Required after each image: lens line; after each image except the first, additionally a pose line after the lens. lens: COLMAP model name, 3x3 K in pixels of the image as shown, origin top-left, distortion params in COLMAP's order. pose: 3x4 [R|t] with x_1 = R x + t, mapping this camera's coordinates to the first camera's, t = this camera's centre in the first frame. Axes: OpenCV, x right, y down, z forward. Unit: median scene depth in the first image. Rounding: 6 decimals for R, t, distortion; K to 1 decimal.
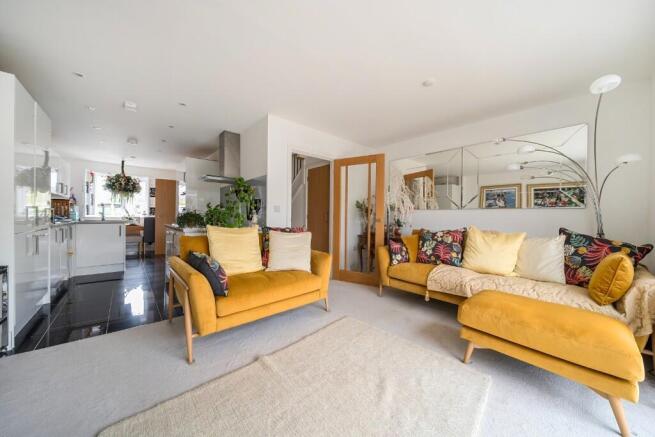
lens RADIAL K [[223.0, 0, 323.6], [0, 223.0, 216.7], [0, 0, 1]] dist [-0.001507, -0.000125]
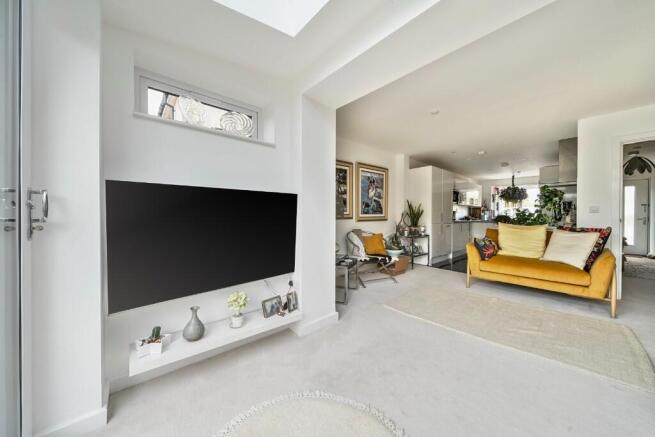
lens RADIAL K [[228.8, 0, 324.1], [0, 228.8, 215.4], [0, 0, 1]] dist [0.000628, 0.000087]
pose [[-0.012079, -0.012451, -0.999850, 0.998284], [-0.006105, 0.999905, -0.012378, 0.012131], [0.999908, 0.005955, -0.012154, -0.205422]]
